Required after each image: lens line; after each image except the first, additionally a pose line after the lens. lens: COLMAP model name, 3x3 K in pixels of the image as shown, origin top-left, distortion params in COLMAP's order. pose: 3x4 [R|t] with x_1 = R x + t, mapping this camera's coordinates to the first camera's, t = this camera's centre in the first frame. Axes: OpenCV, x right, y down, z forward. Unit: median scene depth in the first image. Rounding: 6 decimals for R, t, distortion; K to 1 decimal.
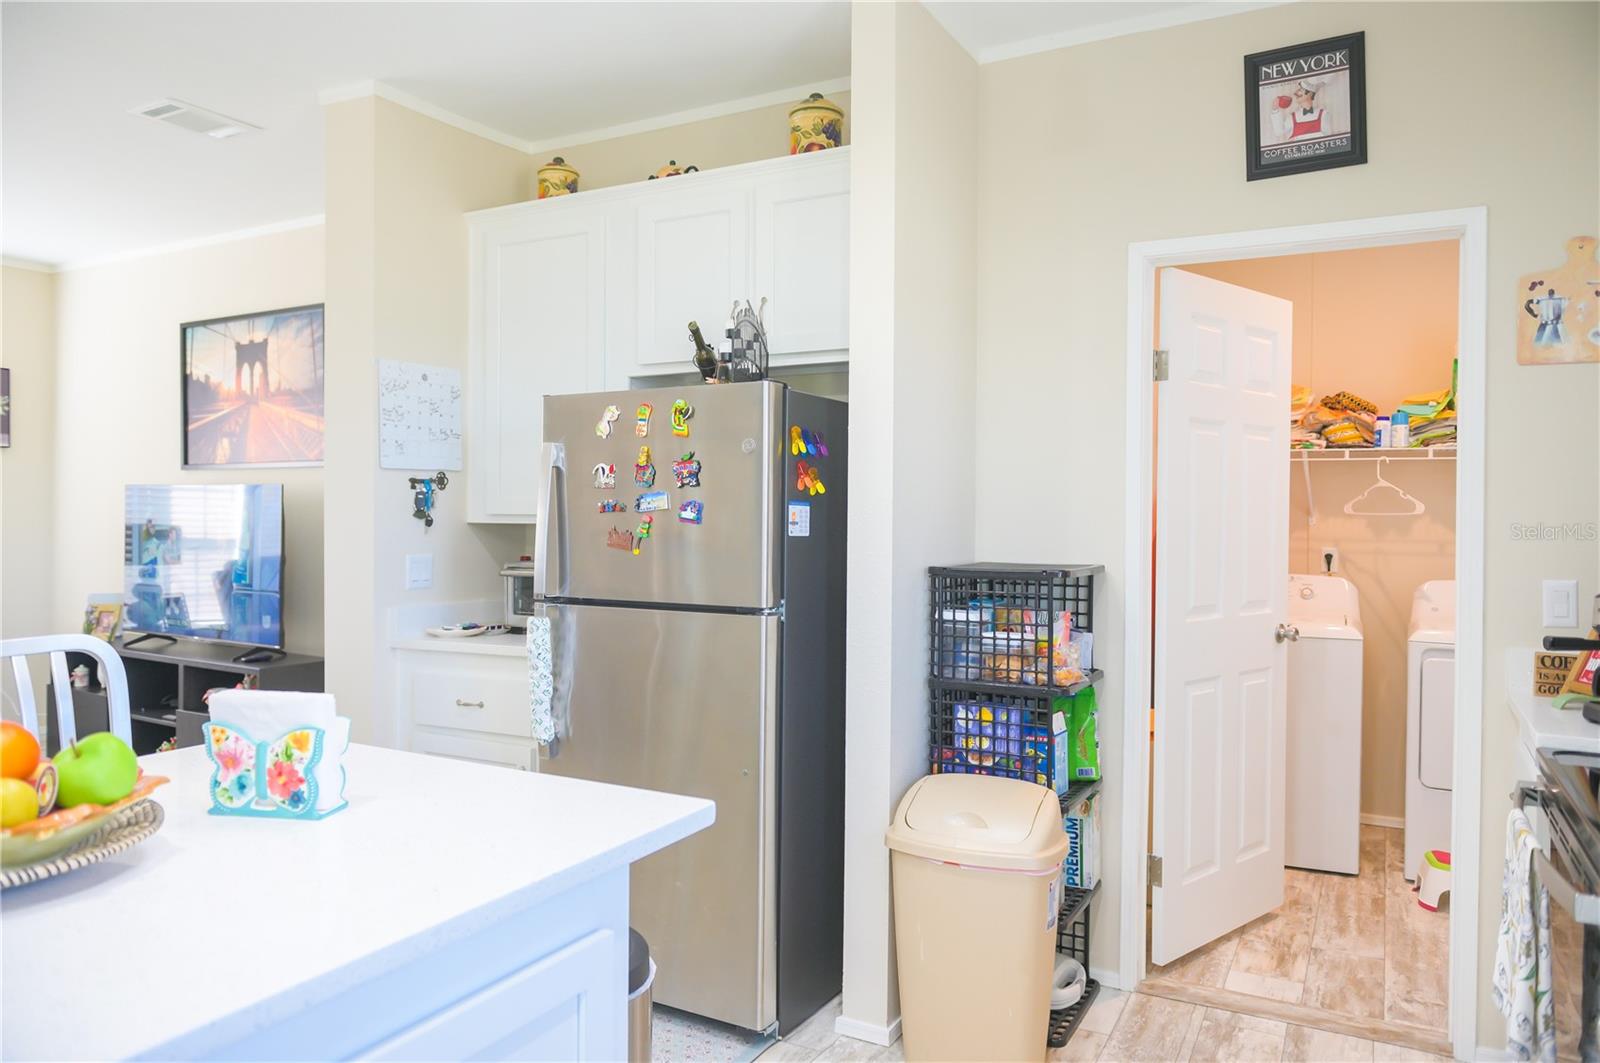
lens RADIAL K [[1087.1, 0, 791.5], [0, 1087.1, 523.2], [0, 0, 1]] dist [-0.013566, 0.000989]
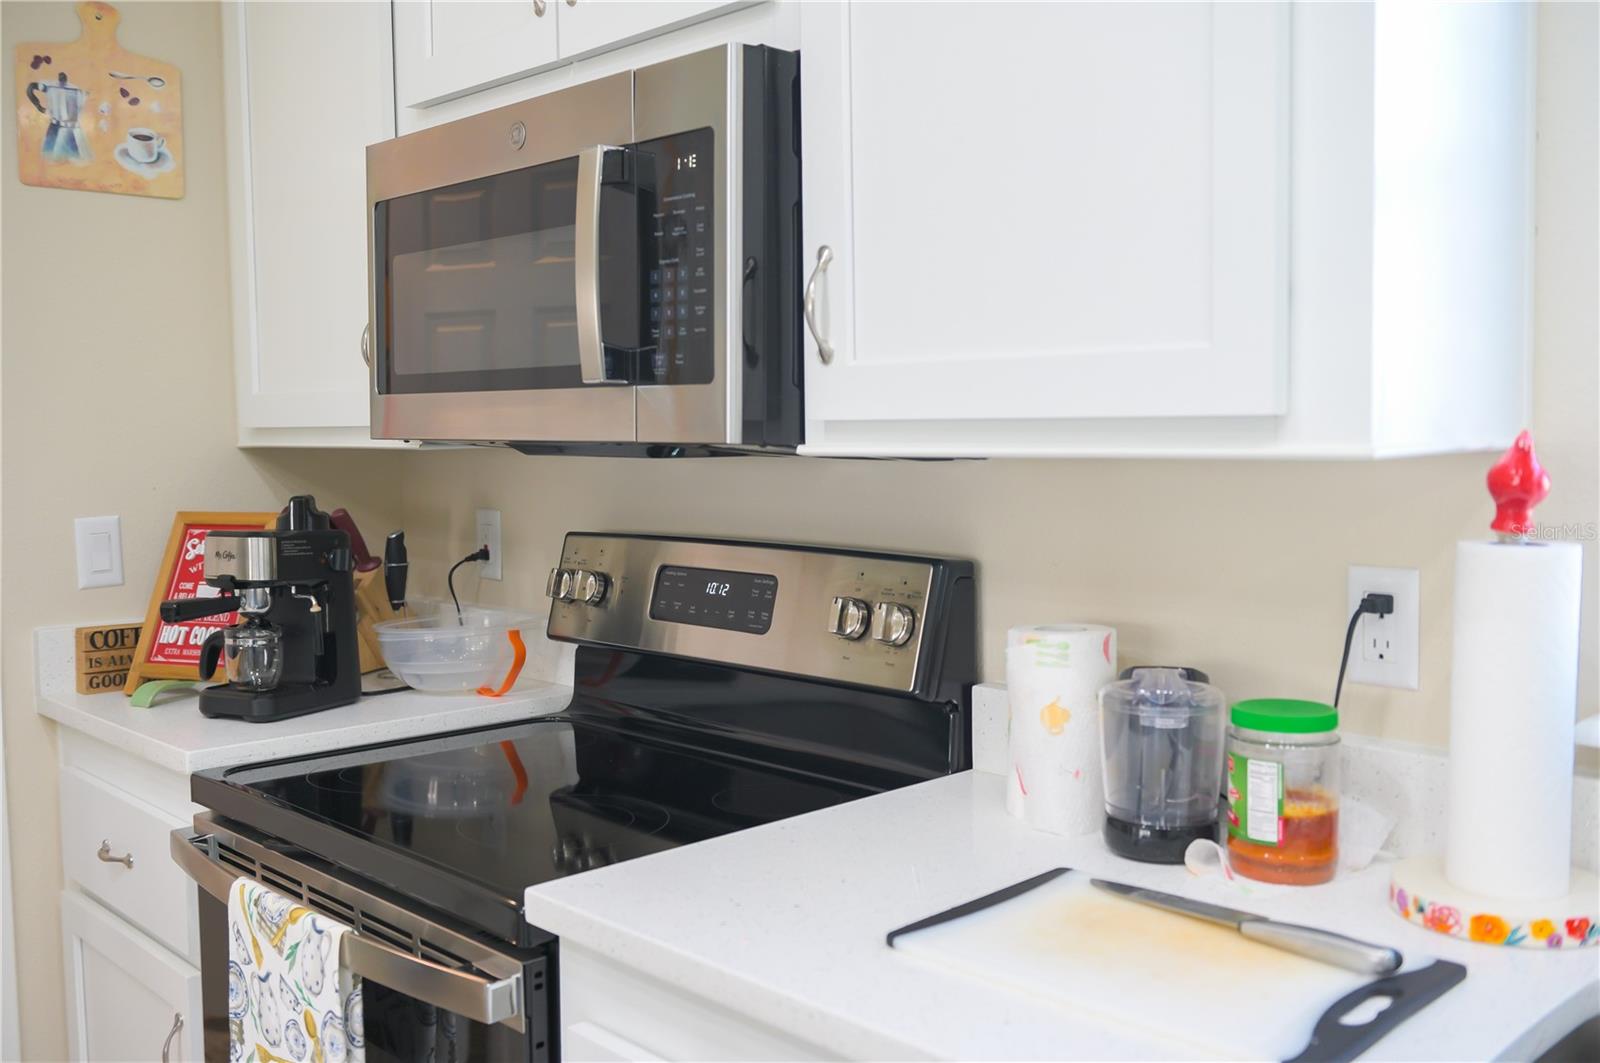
lens RADIAL K [[1499.5, 0, 803.6], [0, 1499.5, 520.4], [0, 0, 1]] dist [-0.006046, 0.000000]
pose [[0.311045, -0.074491, 0.947471, -0.030137], [0.026504, 0.997216, 0.069701, 0.001510], [-0.950026, 0.003432, 0.312153, 0.268166]]
